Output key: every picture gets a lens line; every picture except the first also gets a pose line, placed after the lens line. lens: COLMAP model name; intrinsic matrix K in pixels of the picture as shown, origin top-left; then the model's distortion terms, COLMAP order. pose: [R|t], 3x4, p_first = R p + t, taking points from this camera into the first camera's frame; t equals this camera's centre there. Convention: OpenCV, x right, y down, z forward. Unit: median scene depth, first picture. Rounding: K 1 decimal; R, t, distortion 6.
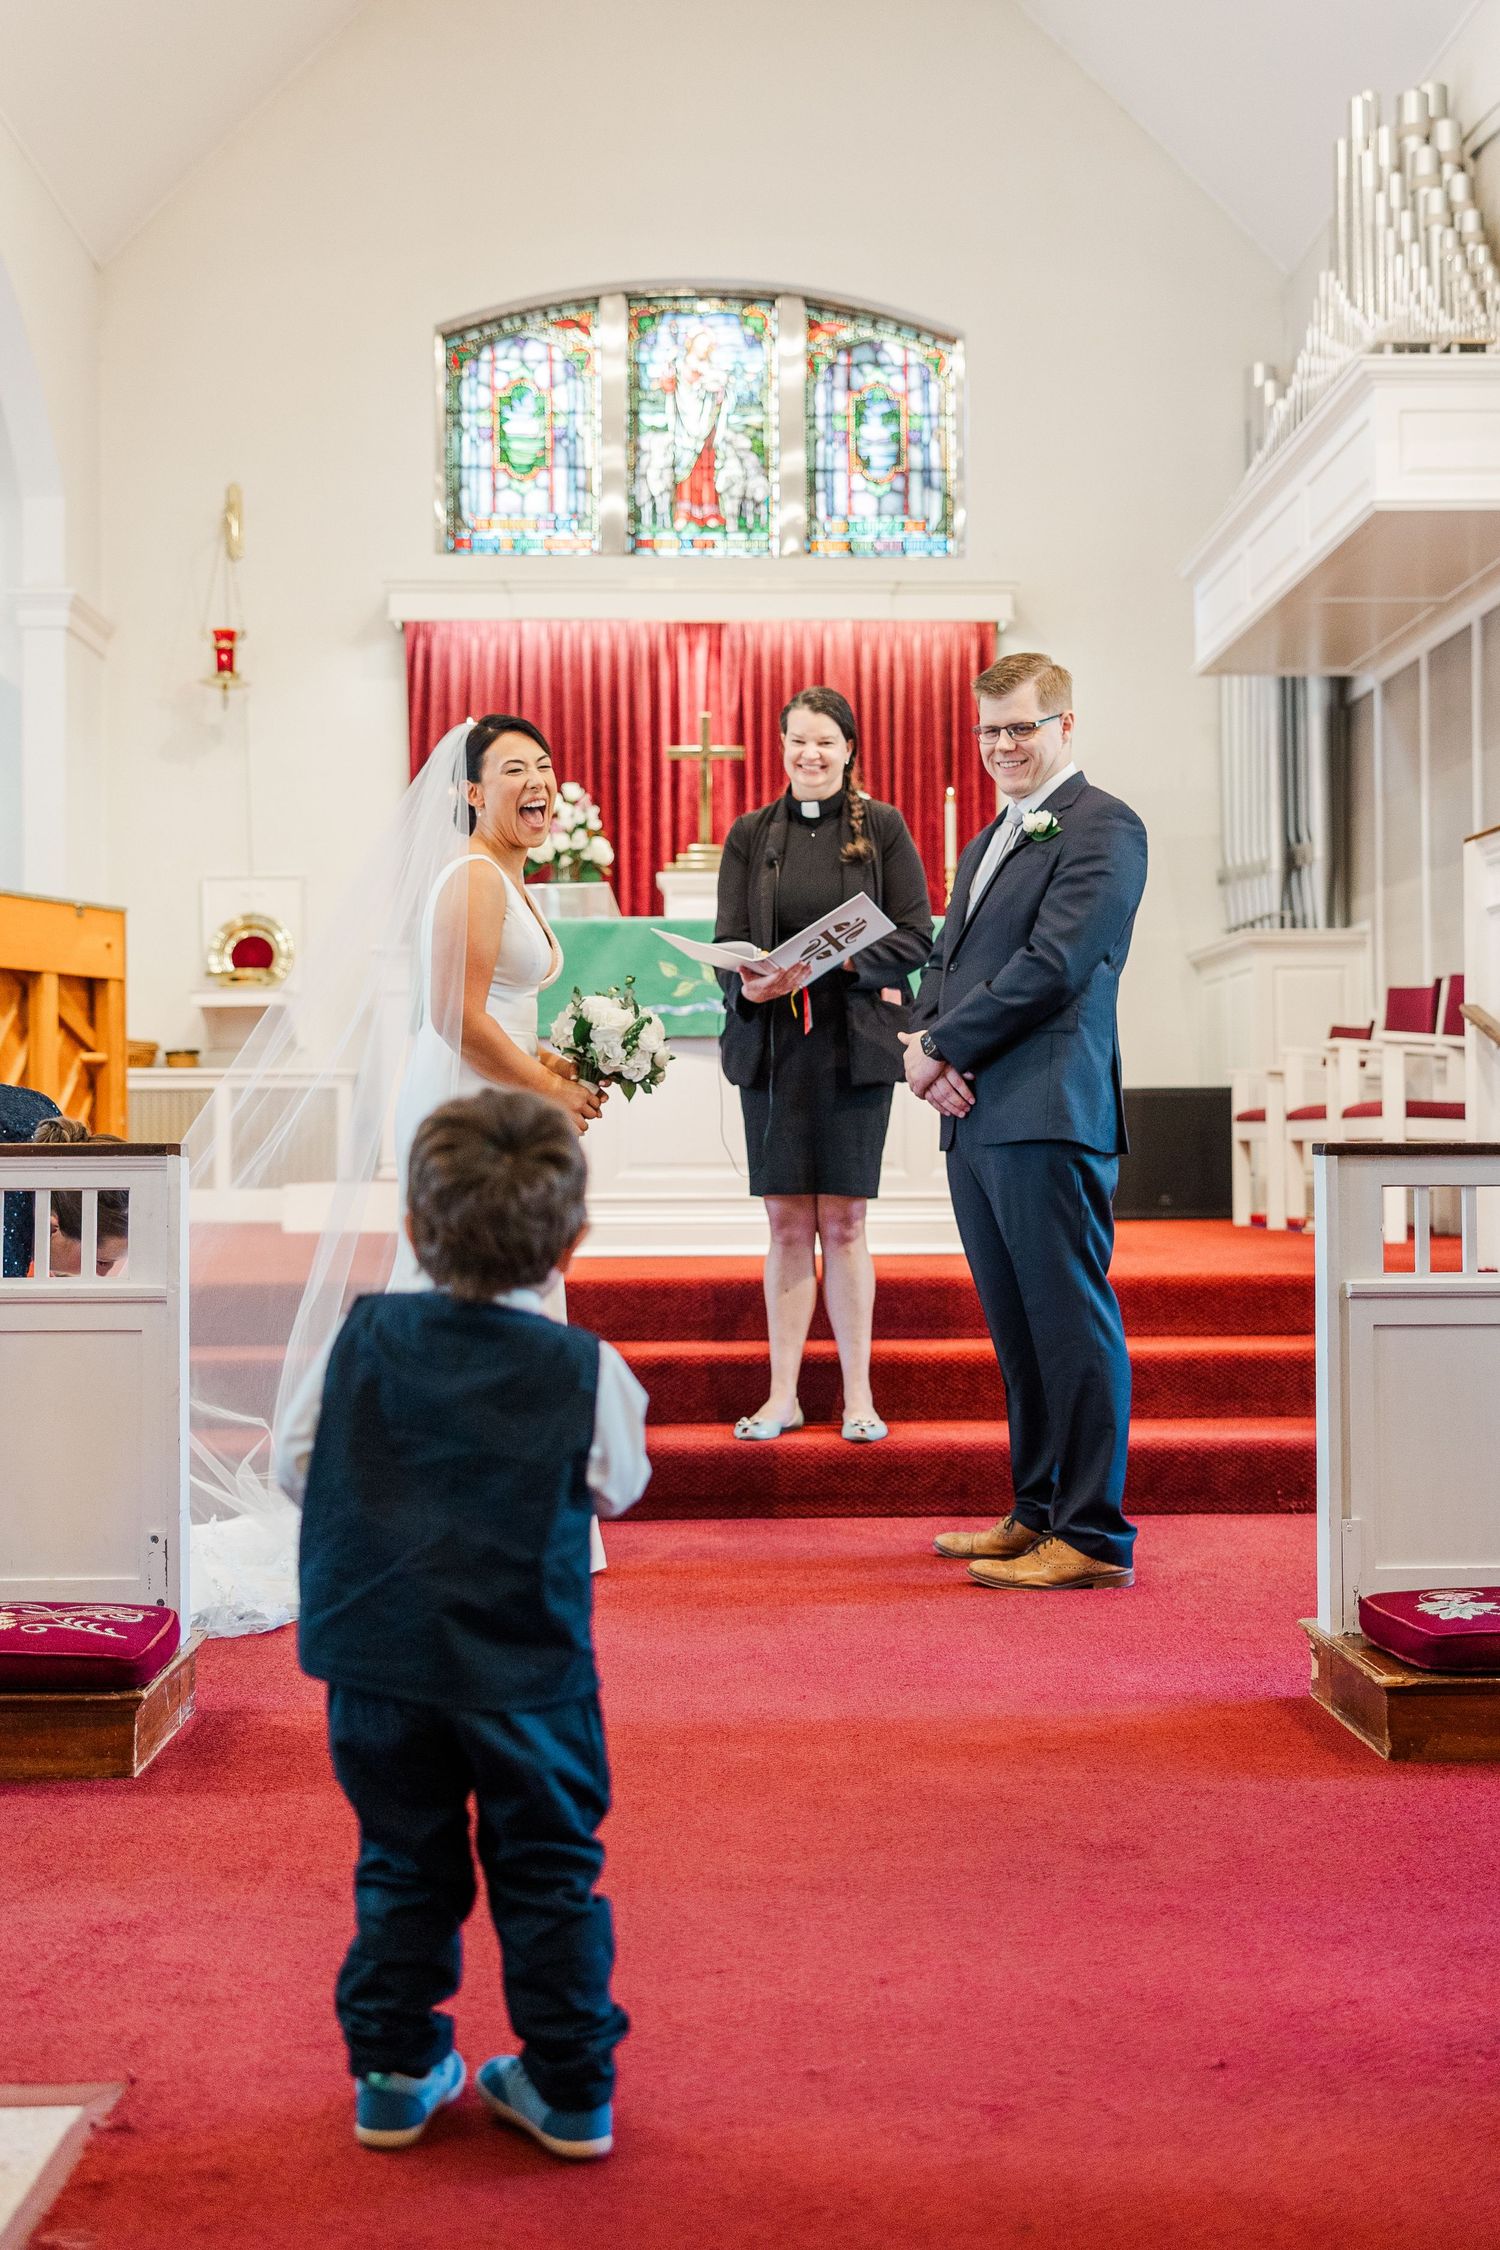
lens RADIAL K [[2478.7, 0, 750.0], [0, 2478.7, 1125.0], [0, 0, 1]] dist [-0.001773, -0.006588]
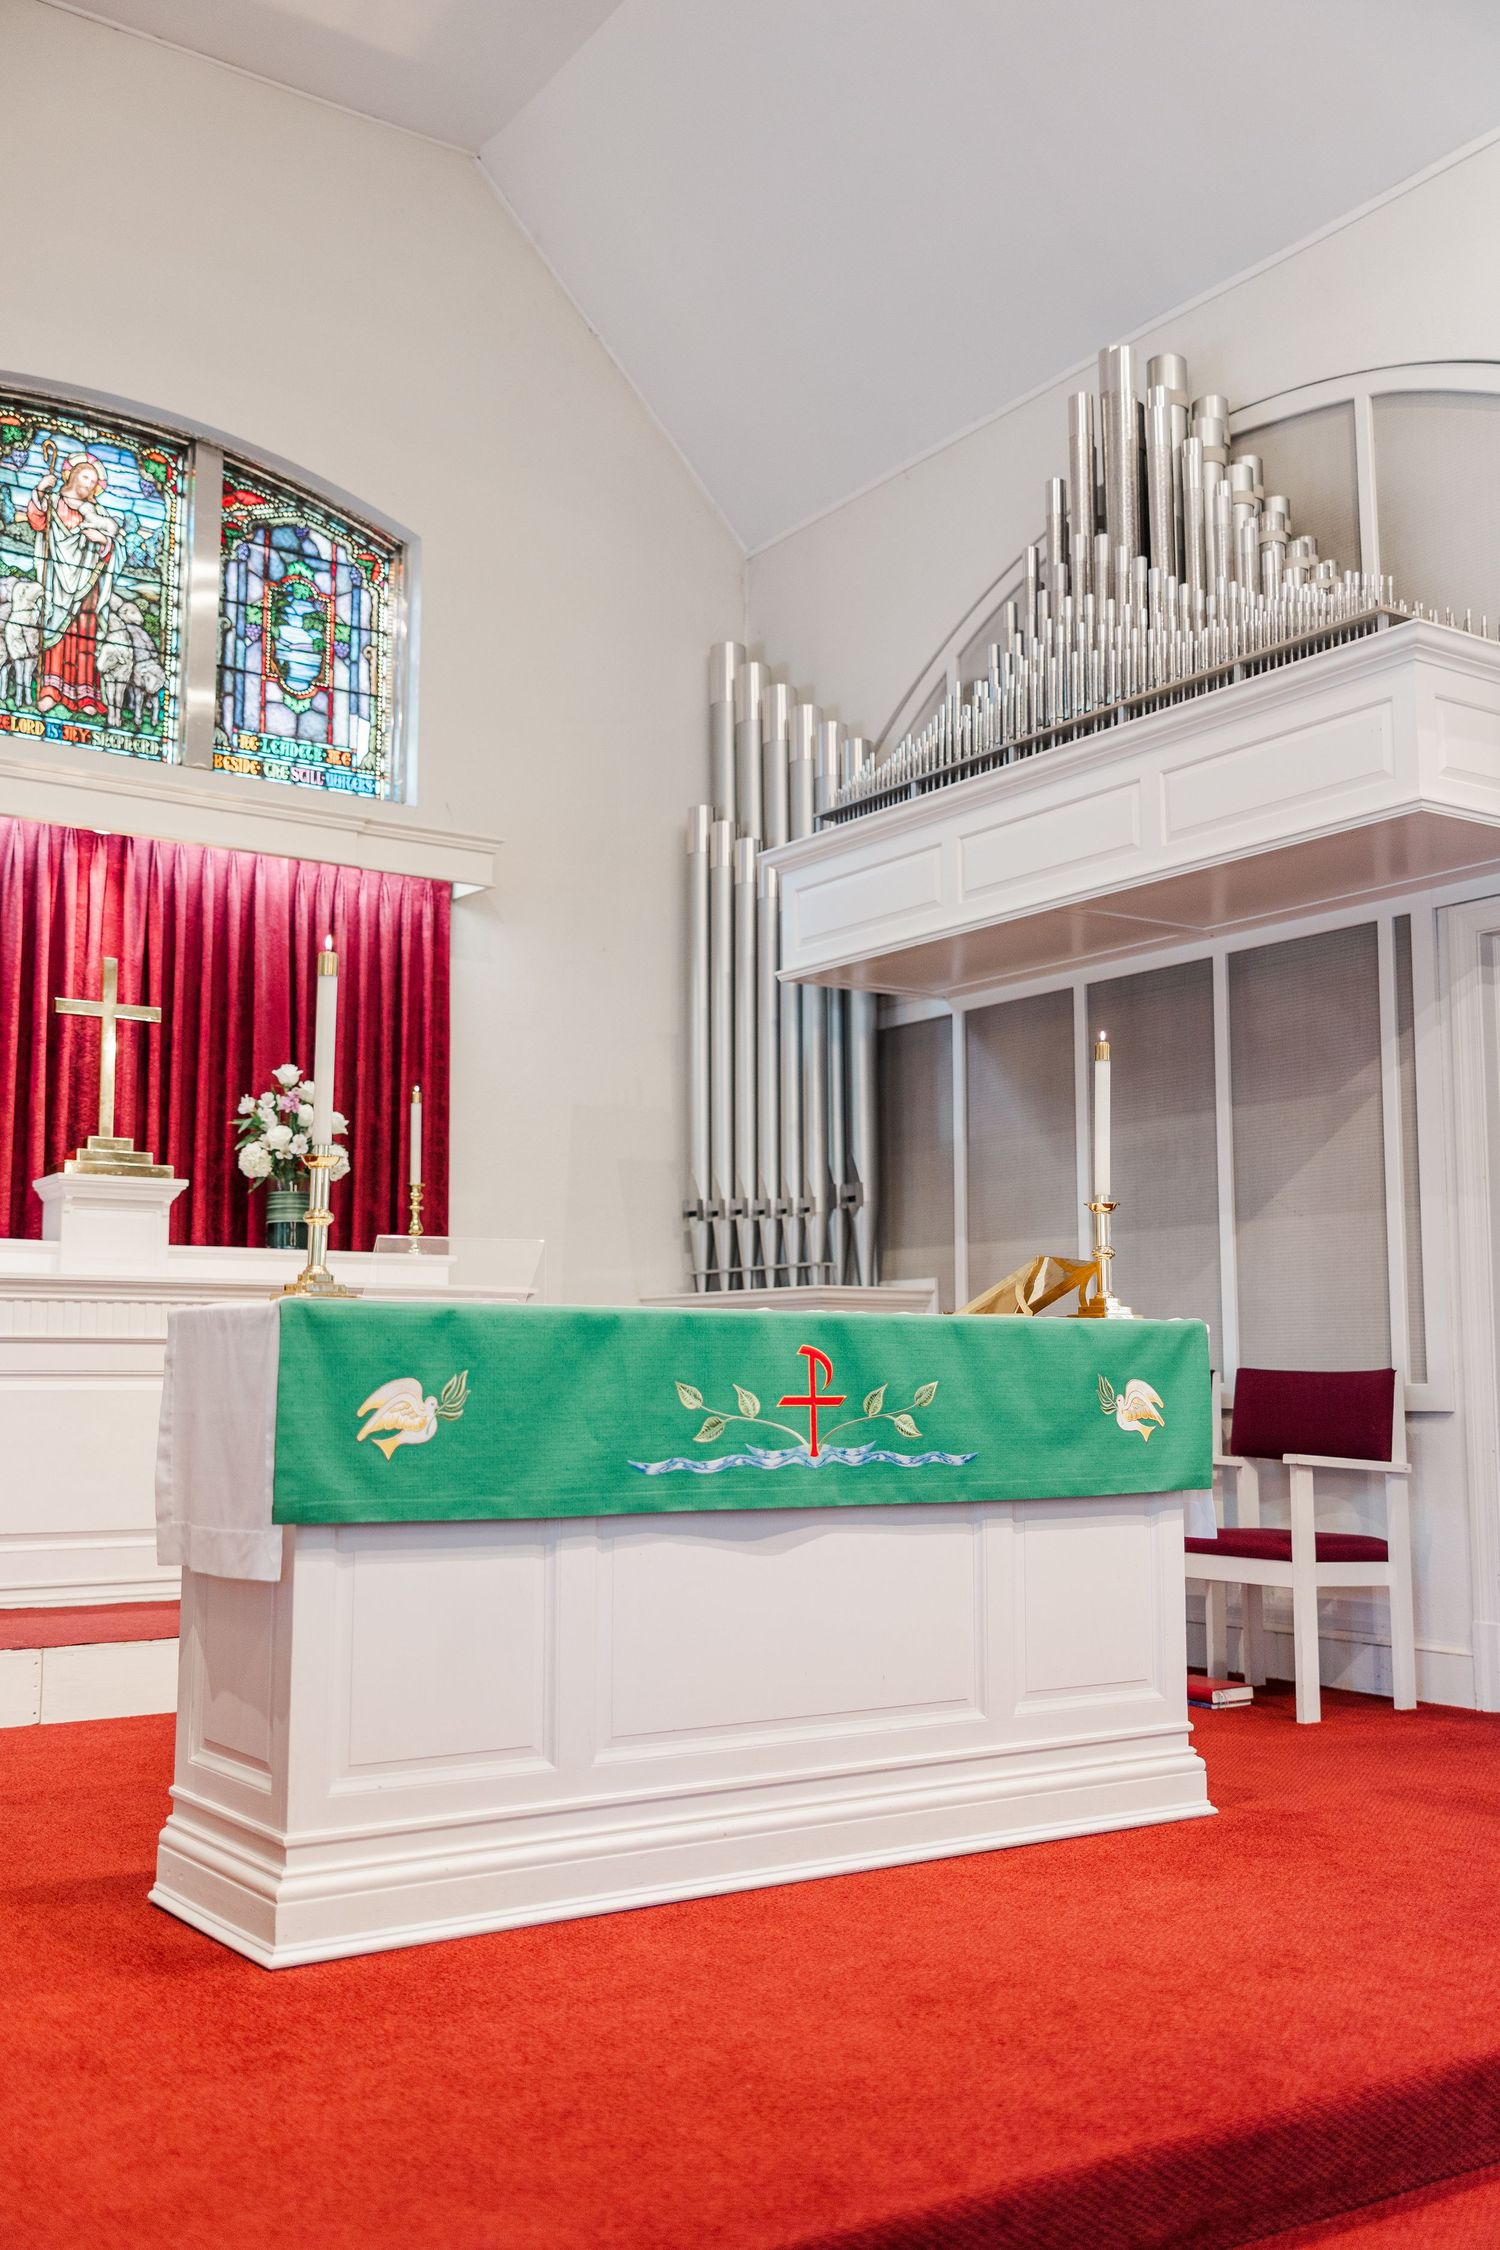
lens RADIAL K [[2138.7, 0, 750.0], [0, 2138.7, 1125.0], [0, 0, 1]] dist [0.008919, 0.005994]
pose [[0.839278, 0.069933, 0.539186, -0.195165], [-0.008217, 0.993212, -0.116030, -0.044313], [-0.543640, 0.092951, 0.834156, 0.368679]]
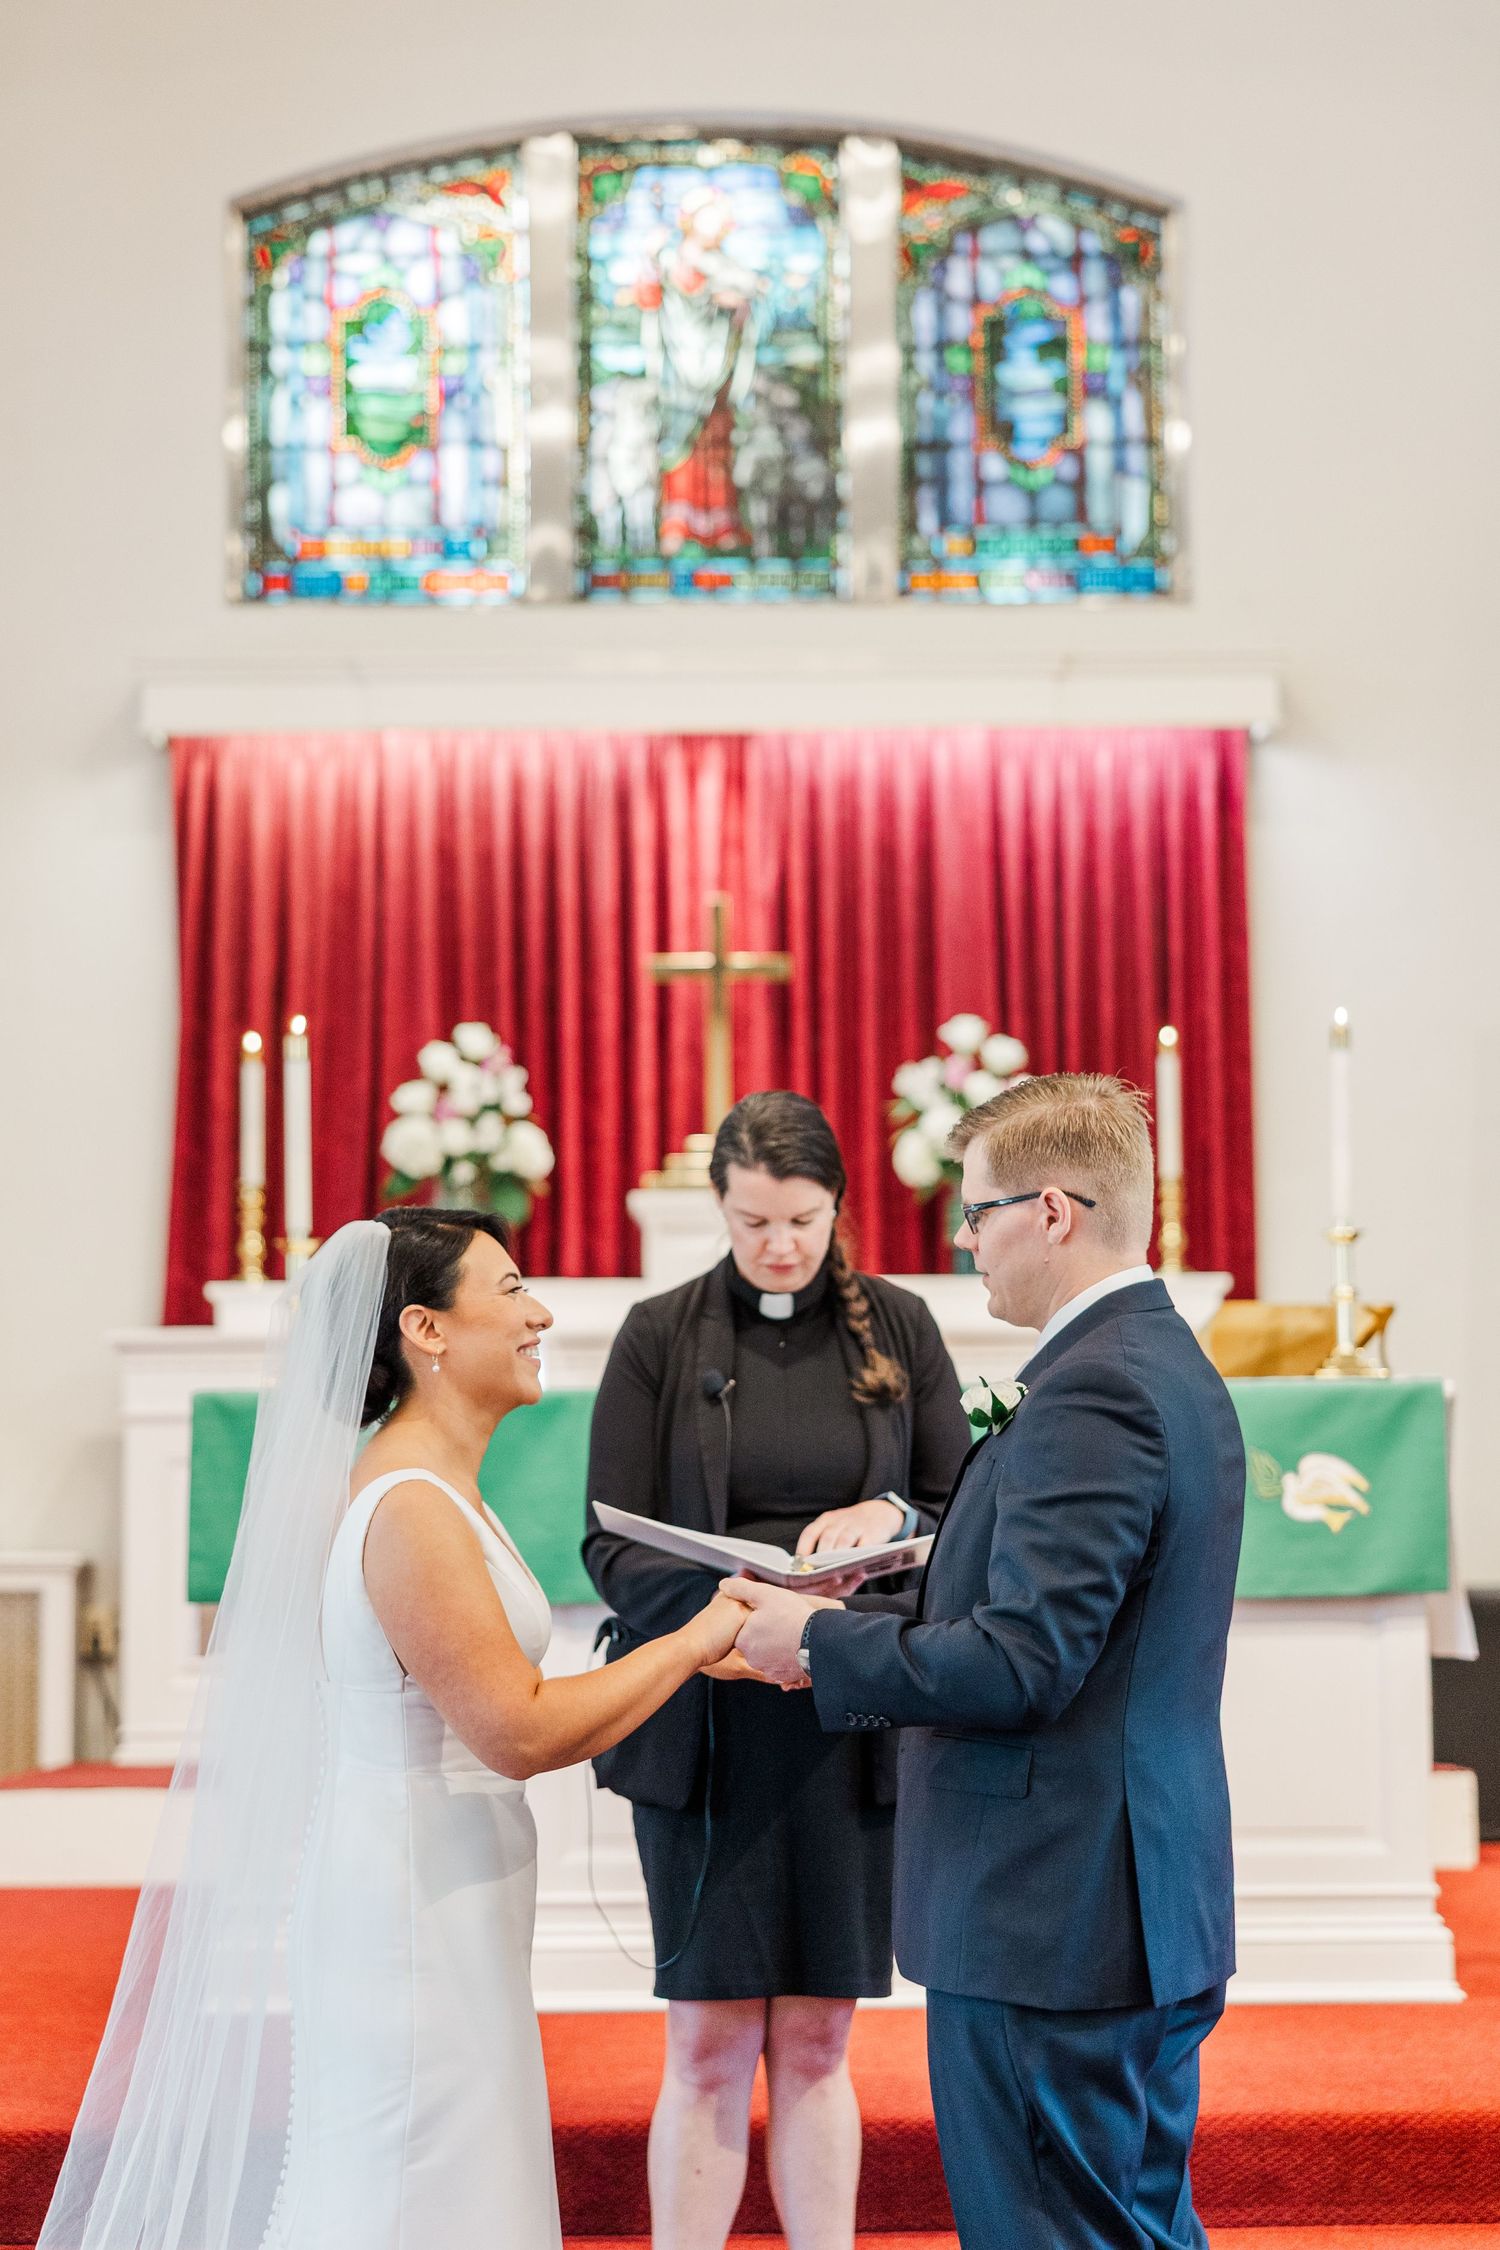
lens RADIAL K [[4646.9, 0, 719.4], [0, 4646.9, 1082.2], [0, 0, 1]] dist [0.022203, -0.078147]
pose [[0.999863, -0.005044, -0.015791, -0.001712], [0.003866, 0.997270, -0.073746, -0.048709], [0.016119, 0.073675, 0.997152, -0.020638]]
